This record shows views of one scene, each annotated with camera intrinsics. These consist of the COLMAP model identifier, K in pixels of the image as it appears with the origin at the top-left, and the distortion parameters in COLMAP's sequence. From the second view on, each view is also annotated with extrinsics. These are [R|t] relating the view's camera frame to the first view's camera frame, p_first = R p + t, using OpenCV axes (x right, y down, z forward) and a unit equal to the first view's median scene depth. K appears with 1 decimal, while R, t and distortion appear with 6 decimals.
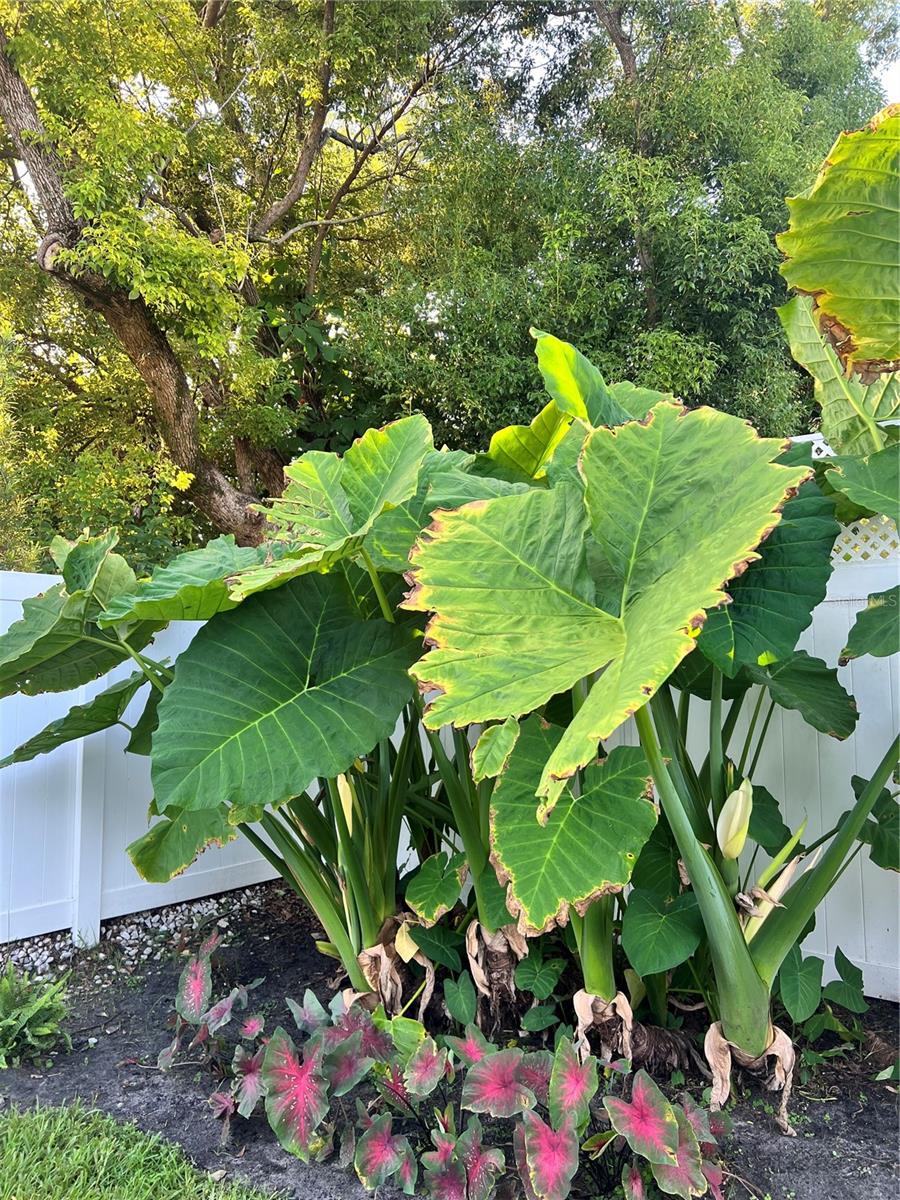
lens RADIAL K [[905.6, 0, 451.2], [0, 905.6, 607.2], [0, 0, 1]] dist [0.008028, -0.015878]
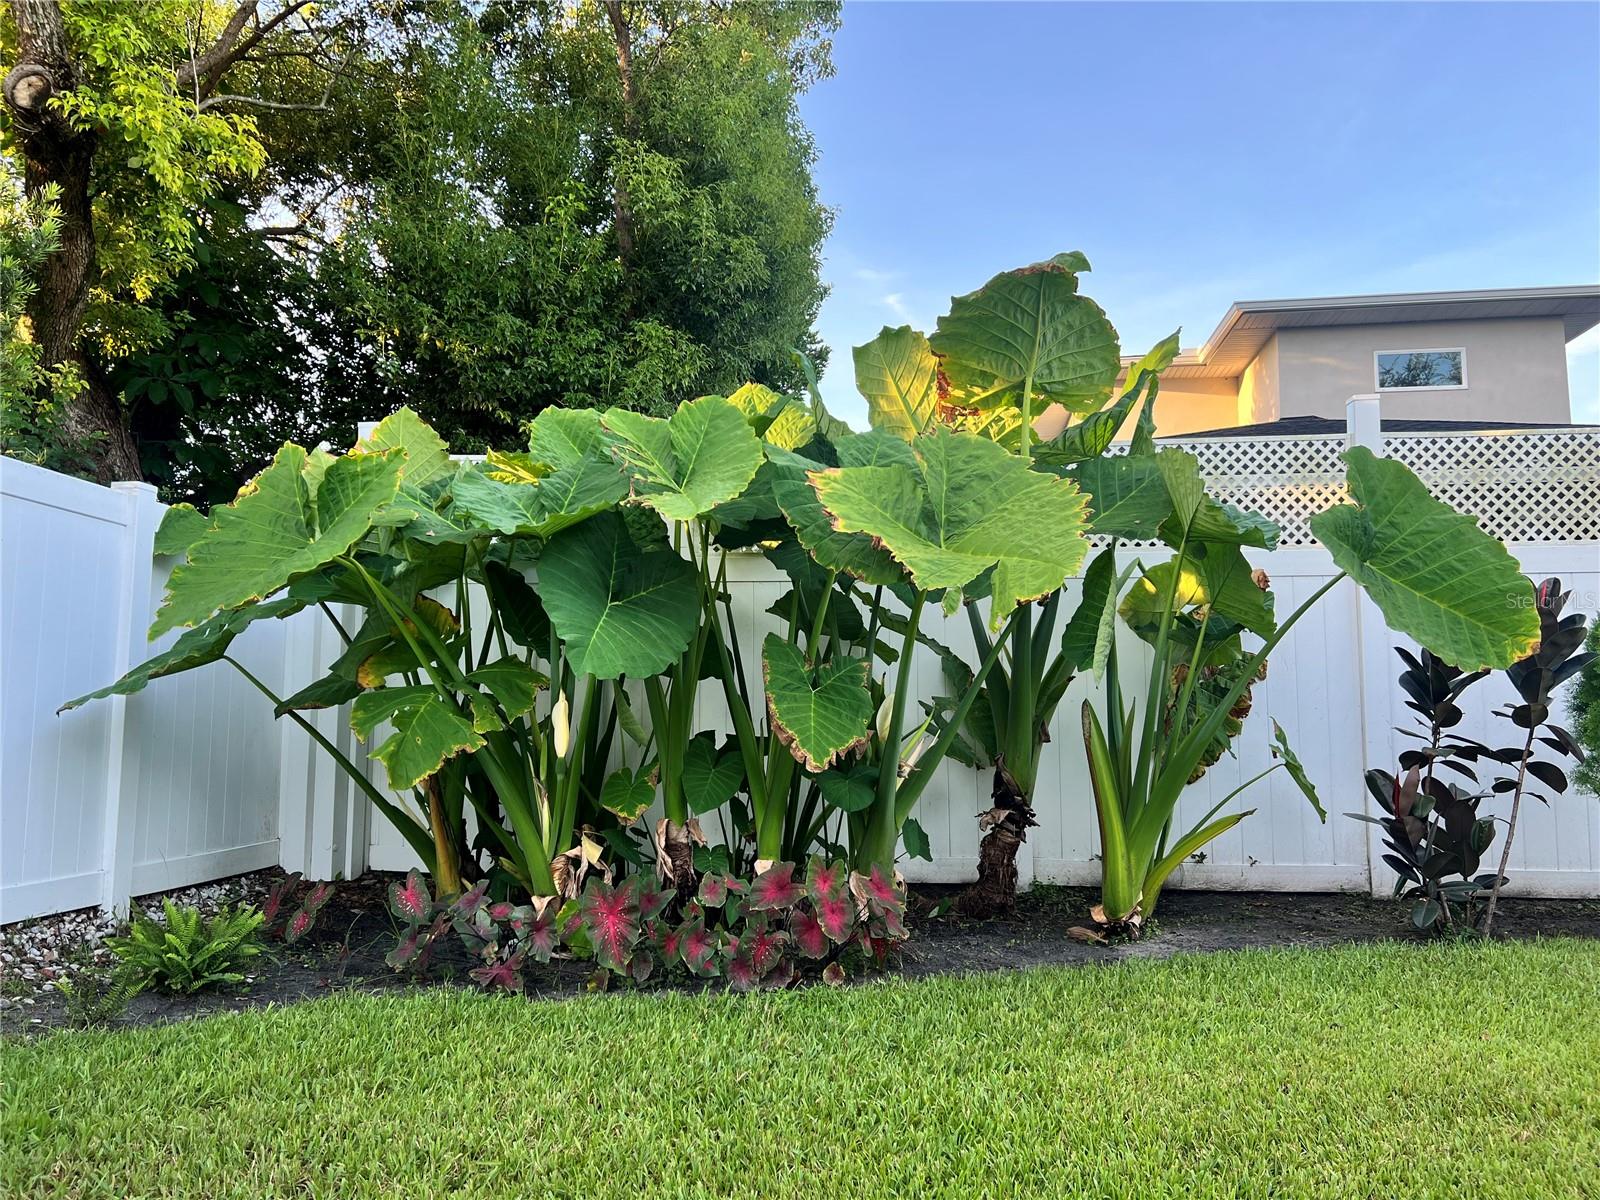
lens RADIAL K [[1207.5, 0, 793.2], [0, 1207.5, 601.3], [0, 0, 1]] dist [0.008028, -0.015878]
pose [[0.829089, 0.067113, 0.555074, -0.895227], [-0.047408, 0.997633, -0.049811, 0.164384], [-0.557103, 0.014982, 0.830308, -0.503542]]
